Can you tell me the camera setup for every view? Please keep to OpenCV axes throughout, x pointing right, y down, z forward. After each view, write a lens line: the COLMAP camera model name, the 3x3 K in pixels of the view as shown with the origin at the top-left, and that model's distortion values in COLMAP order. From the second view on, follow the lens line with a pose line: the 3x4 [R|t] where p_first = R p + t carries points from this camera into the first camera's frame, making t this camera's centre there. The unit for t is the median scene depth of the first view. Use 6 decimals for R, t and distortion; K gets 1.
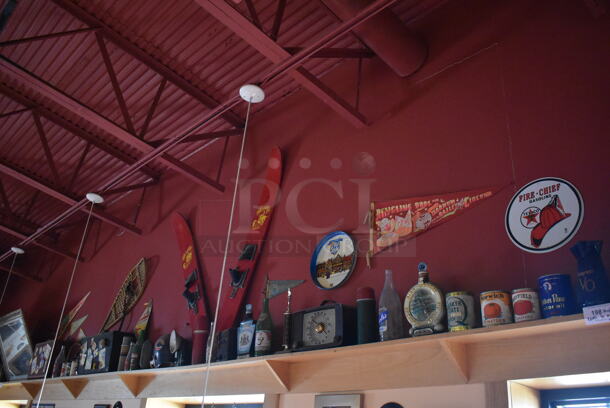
lens RADIAL K [[529.0, 0, 305.0], [0, 529.0, 204.0], [0, 0, 1]] dist [-0.084376, 0.001489]
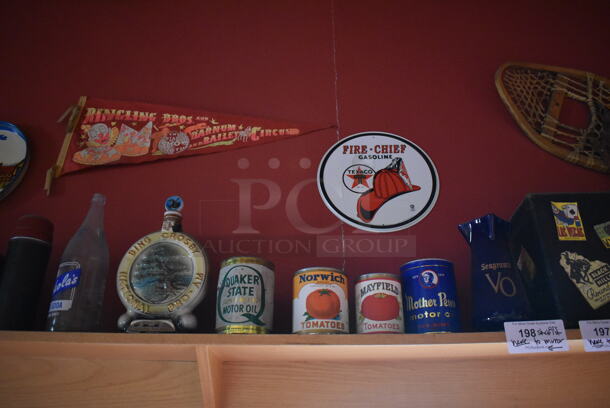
lens RADIAL K [[474.3, 0, 305.0], [0, 474.3, 204.0], [0, 0, 1]] dist [-0.091364, 0.001097]
pose [[0.712924, 0.304898, 0.631487, 0.017742], [-0.269339, 0.950513, -0.154859, 0.151310], [-0.647453, -0.059681, 0.759765, 0.535235]]
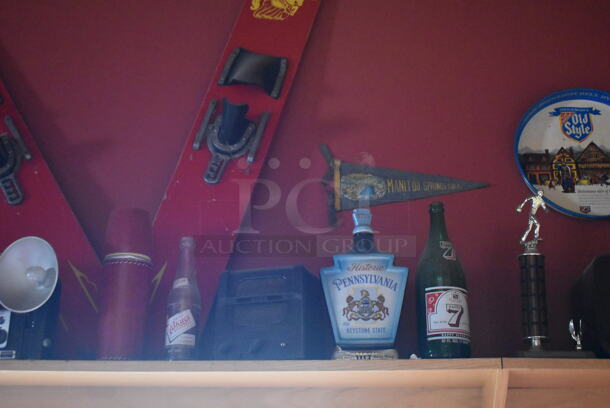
lens RADIAL K [[902.7, 0, 305.0], [0, 902.7, 204.0], [0, 0, 1]] dist [-0.013022, -0.054278]
pose [[0.711312, 0.243305, 0.659423, -0.681820], [-0.271541, 0.960462, -0.061471, 0.303375], [-0.648306, -0.135336, 0.749255, 0.749268]]
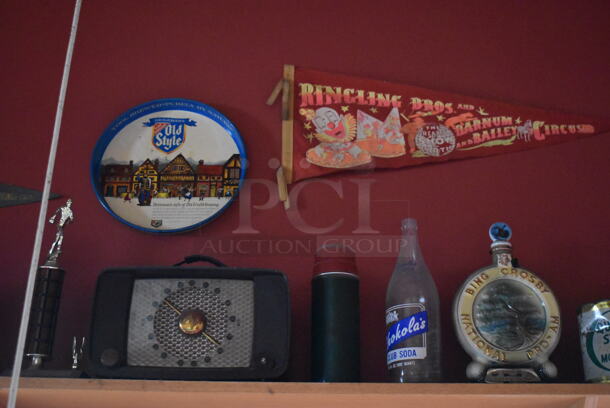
lens RADIAL K [[902.7, 0, 305.0], [0, 902.7, 204.0], [0, 0, 1]] dist [-0.013022, -0.054278]
pose [[0.683758, 0.275141, 0.675849, -0.397802], [-0.284575, 0.953400, -0.100228, 0.211992], [-0.671931, -0.123798, 0.730194, 0.534584]]
